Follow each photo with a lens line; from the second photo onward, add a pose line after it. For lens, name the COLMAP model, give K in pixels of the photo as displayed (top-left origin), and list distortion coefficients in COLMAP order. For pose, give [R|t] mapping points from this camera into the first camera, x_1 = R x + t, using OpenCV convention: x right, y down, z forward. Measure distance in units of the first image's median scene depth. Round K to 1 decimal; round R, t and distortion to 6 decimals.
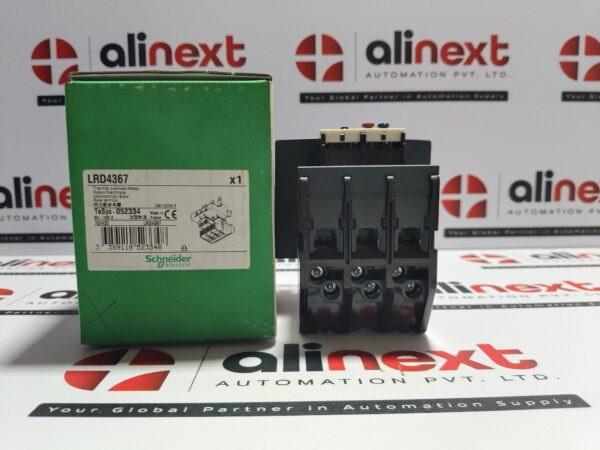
lens RADIAL K [[473.8, 0, 288.0], [0, 473.8, 228.7], [0, 0, 1]] dist [-0.035308, -0.040872]
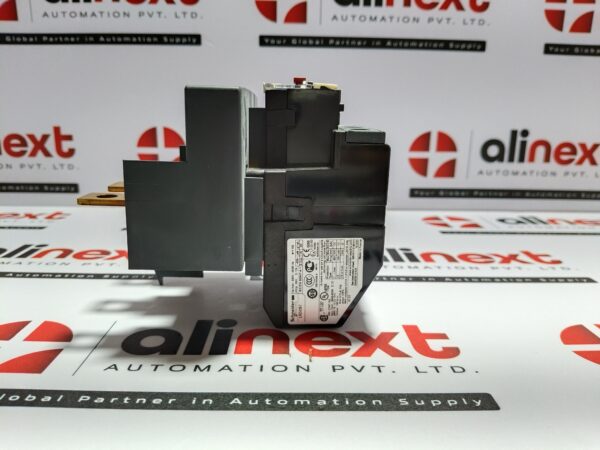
lens RADIAL K [[474.0, 0, 300.0], [0, 474.0, 225.0], [0, 0, 1]] dist [0.010919, -0.108534]
pose [[0.999258, 0.024781, 0.029501, 0.118426], [-0.027902, 0.993474, 0.110590, -0.036387], [-0.026568, -0.111331, 0.993428, 0.065163]]
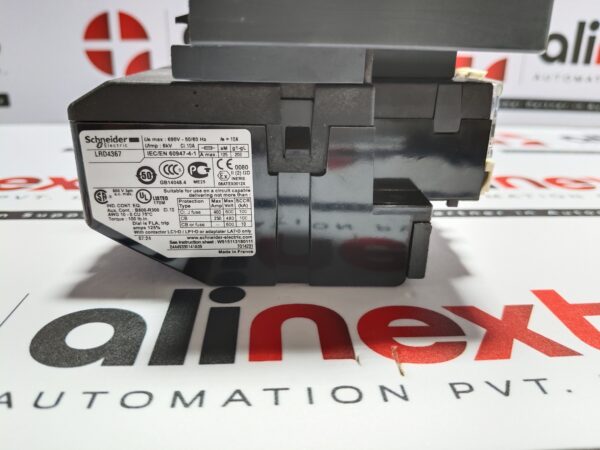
lens RADIAL K [[475.8, 0, 300.0], [0, 475.8, 225.0], [0, 0, 1]] dist [-0.016121, -0.058940]
pose [[0.996863, 0.005890, 0.078924, 0.065058], [-0.024544, 0.971067, 0.237544, 0.034935], [-0.075241, -0.238736, 0.968165, 0.364808]]
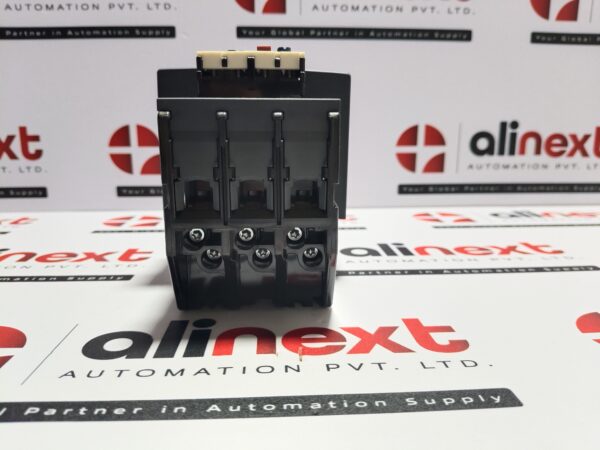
lens RADIAL K [[474.0, 0, 300.0], [0, 474.0, 225.0], [0, 0, 1]] dist [0.010919, -0.108534]
pose [[0.997991, 0.001094, 0.063343, 0.119726], [-0.006126, 0.996832, 0.079297, 0.009862], [-0.063056, -0.079526, 0.994836, 0.133200]]
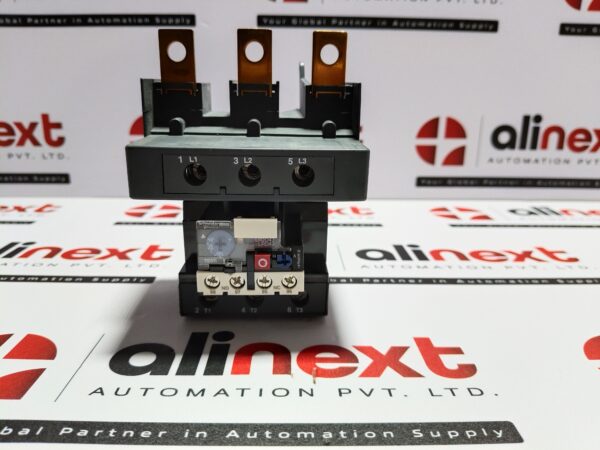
lens RADIAL K [[475.8, 0, 300.0], [0, 475.8, 225.0], [0, 0, 1]] dist [-0.016121, -0.058940]
pose [[0.999391, 0.019446, 0.028977, 0.117545], [-0.023706, 0.987662, 0.154798, -0.063544], [-0.025609, -0.155391, 0.987521, 0.126233]]
